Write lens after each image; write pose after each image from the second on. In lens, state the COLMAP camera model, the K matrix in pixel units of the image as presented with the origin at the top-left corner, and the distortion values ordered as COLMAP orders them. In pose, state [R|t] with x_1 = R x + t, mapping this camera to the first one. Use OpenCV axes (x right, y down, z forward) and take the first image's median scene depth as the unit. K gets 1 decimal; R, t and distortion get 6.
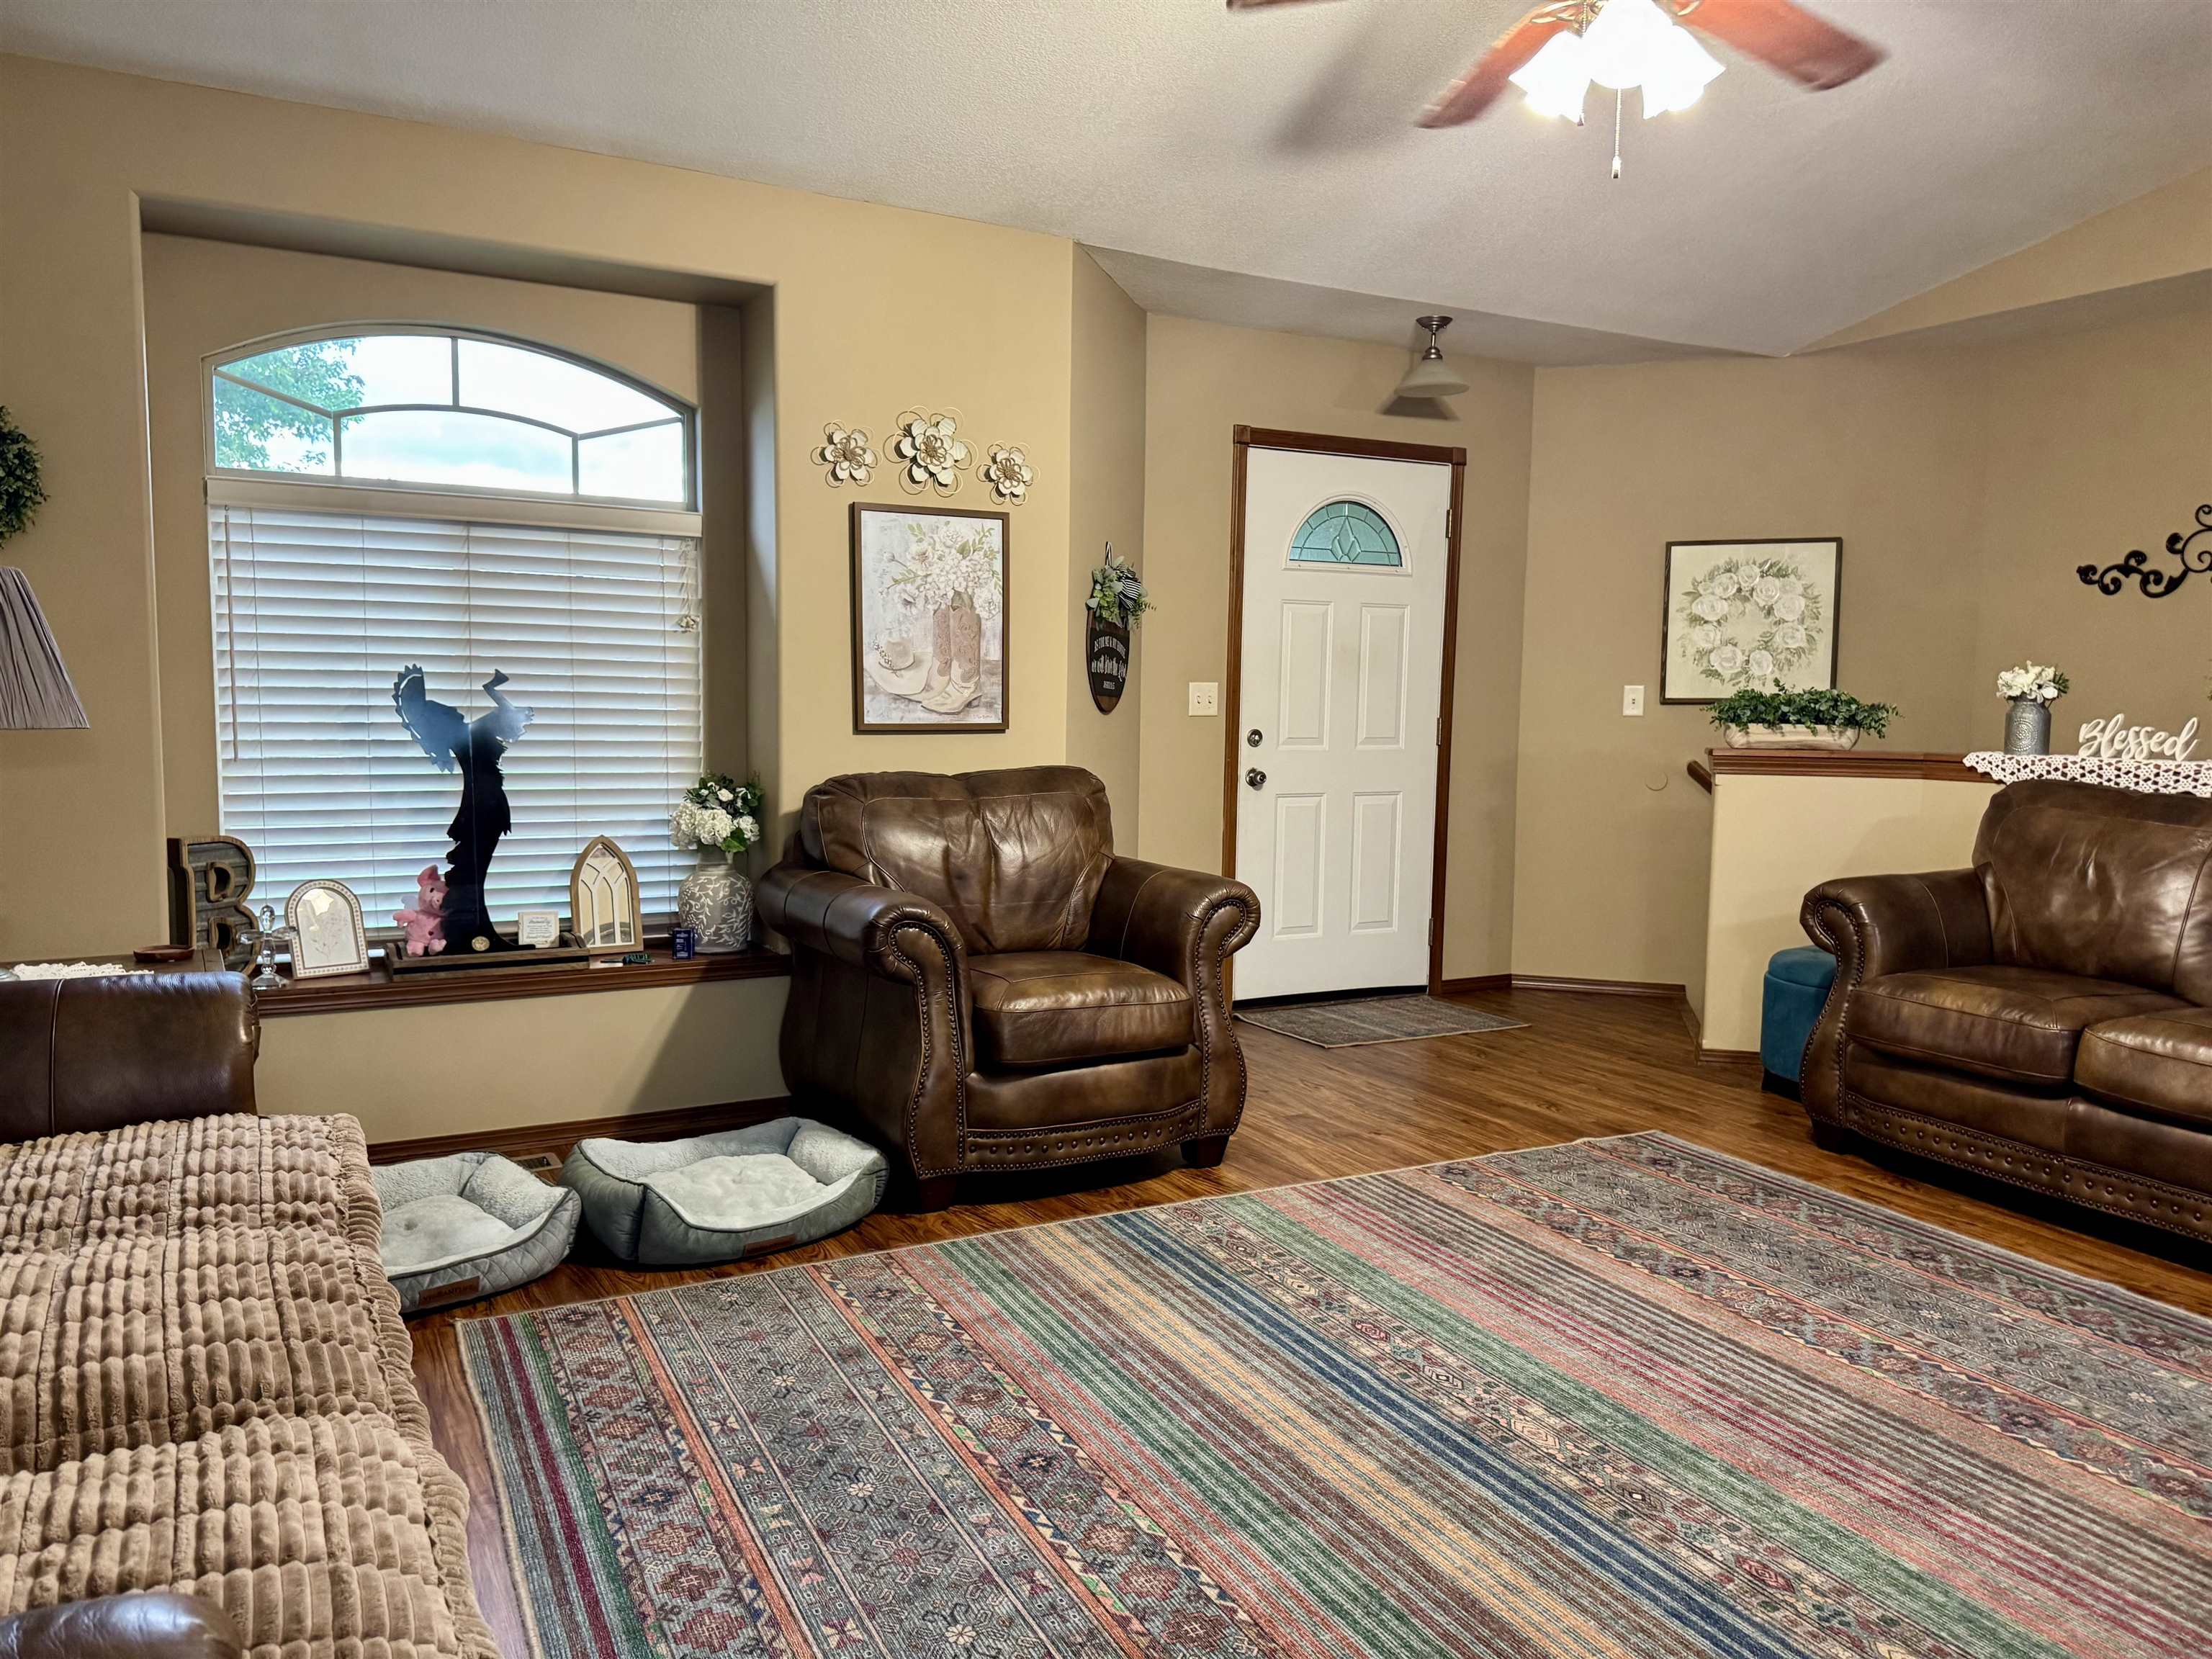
lens RADIAL K [[1541.0, 0, 1106.0], [0, 1541.0, 829.5], [0, 0, 1]] dist [0.012475, -0.004308]
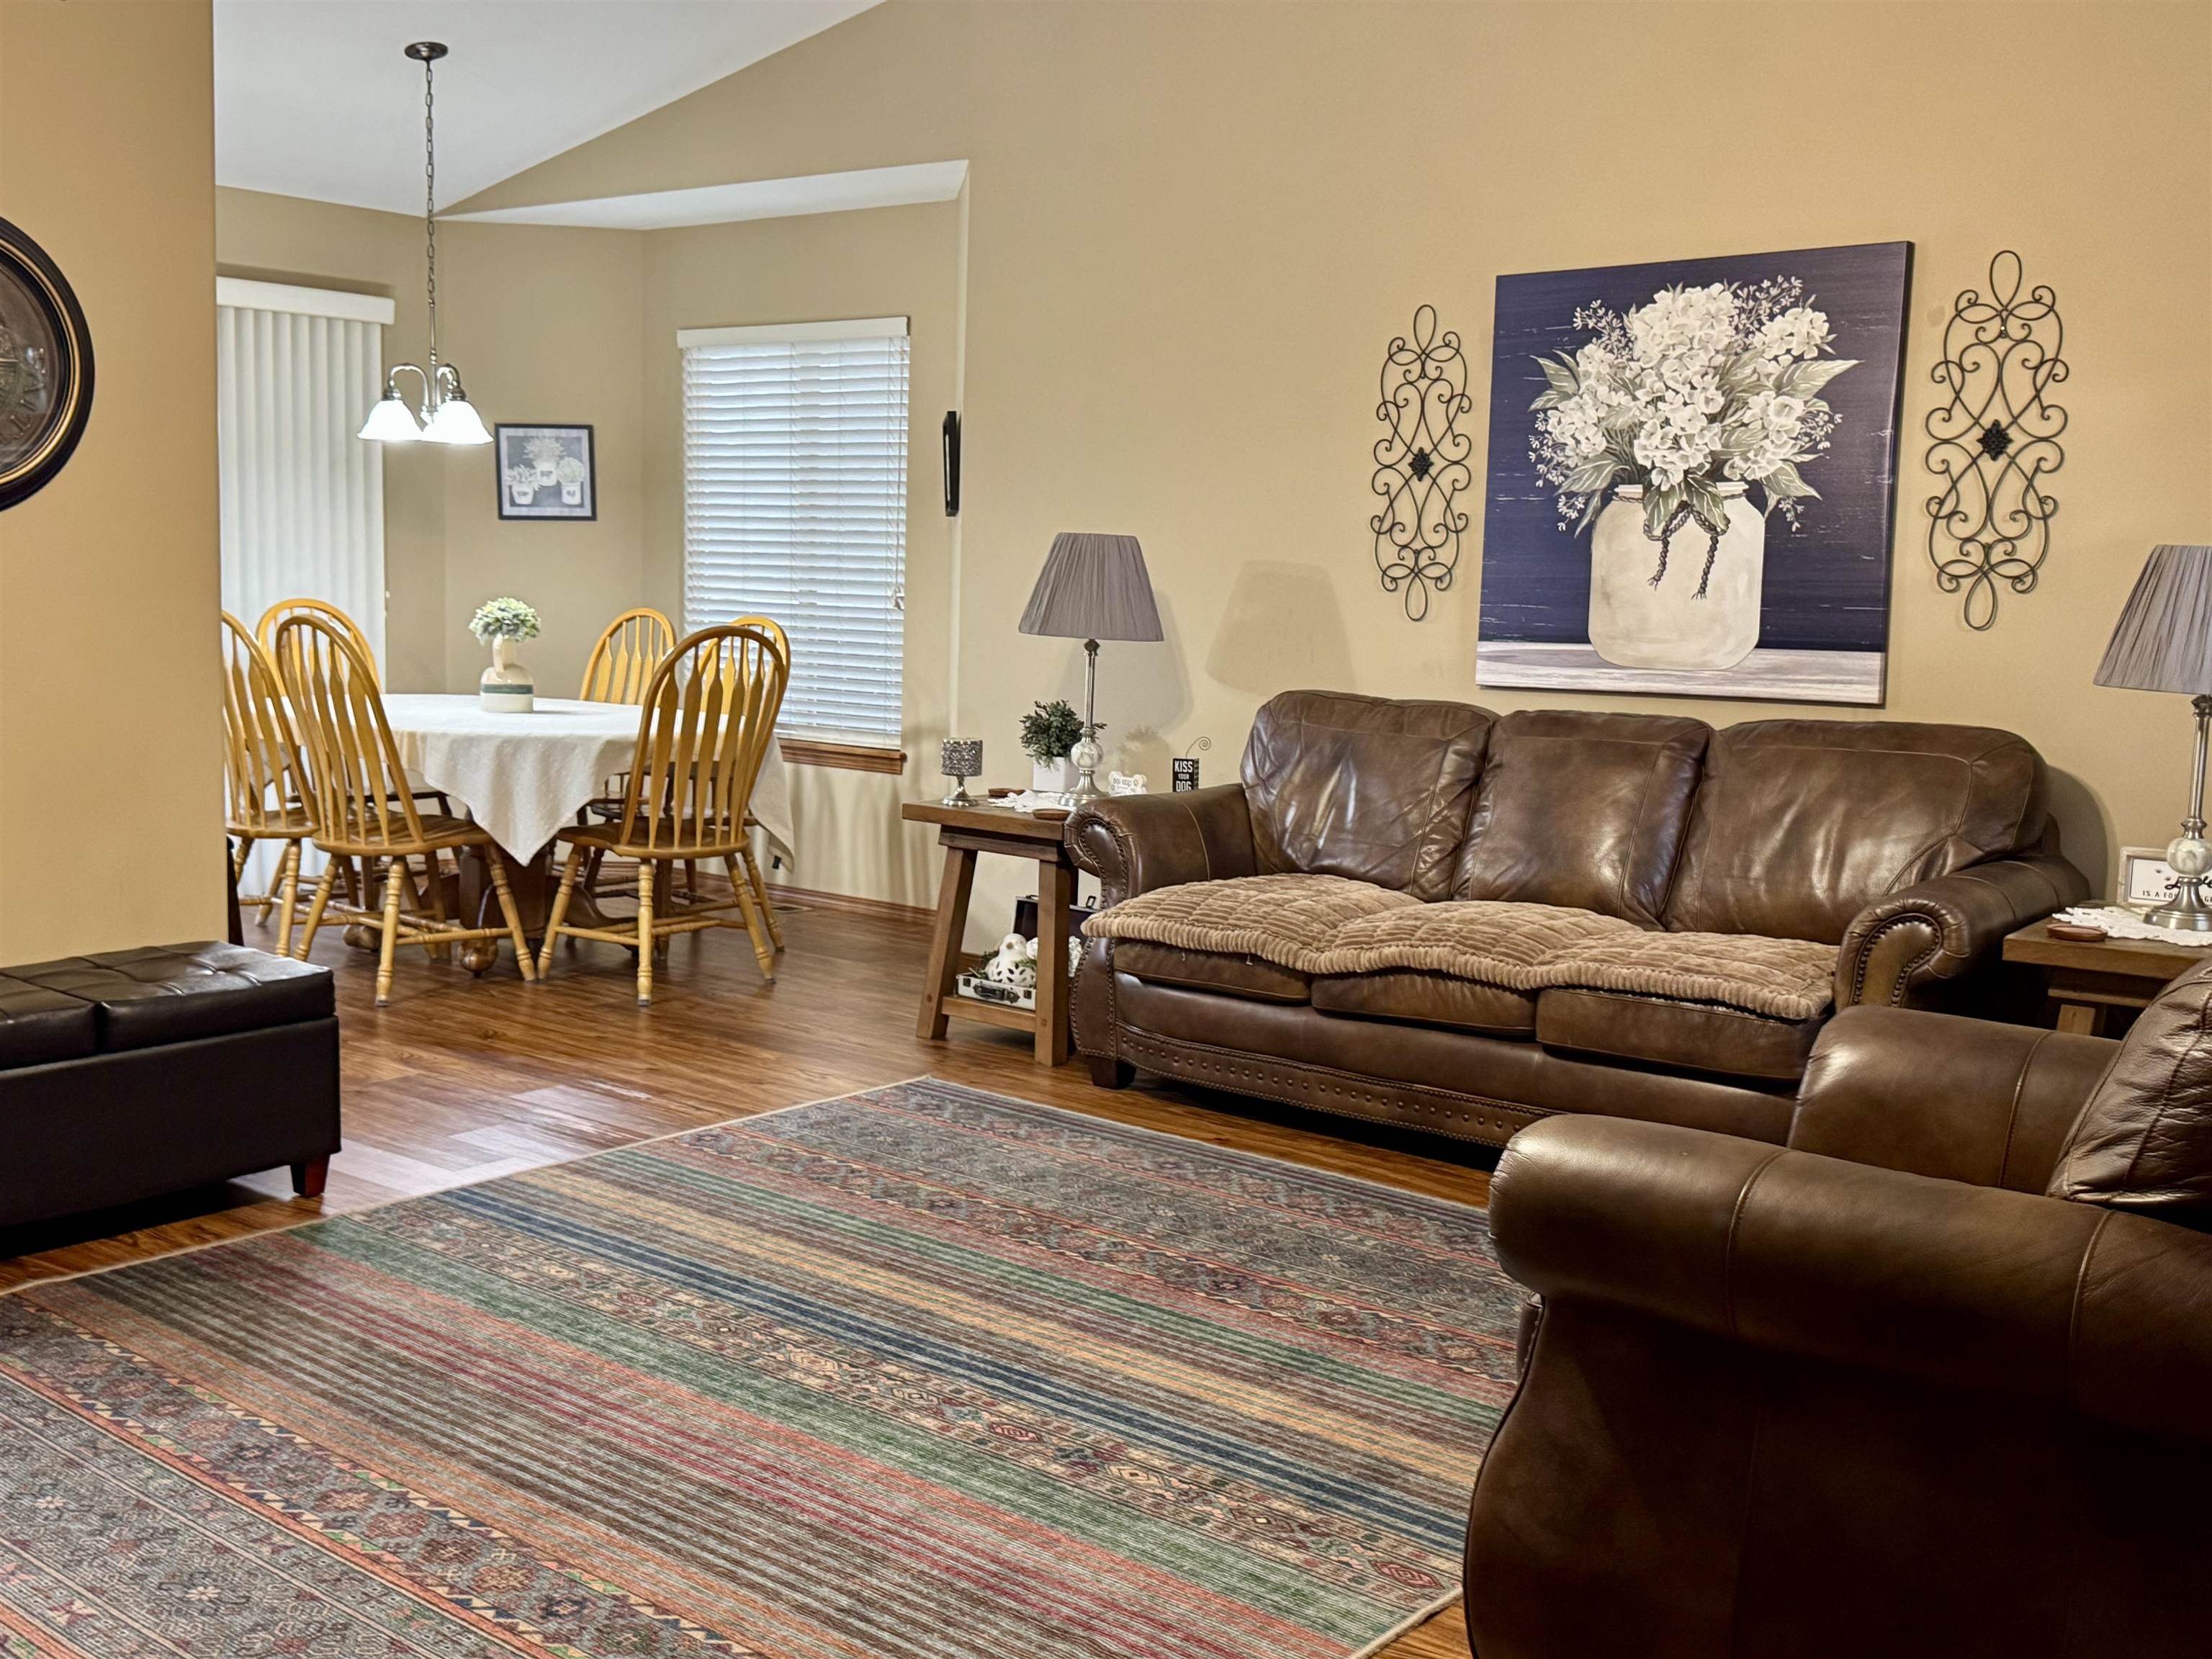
lens RADIAL K [[2258.2, 0, 1106.0], [0, 2258.2, 829.5], [0, 0, 1]] dist [0.263475, -0.645921]
pose [[-0.919076, 0.001297, -0.394079, 0.666818], [-0.083891, 0.976430, 0.198865, -0.244636], [0.385048, 0.215832, -0.897304, 2.257967]]
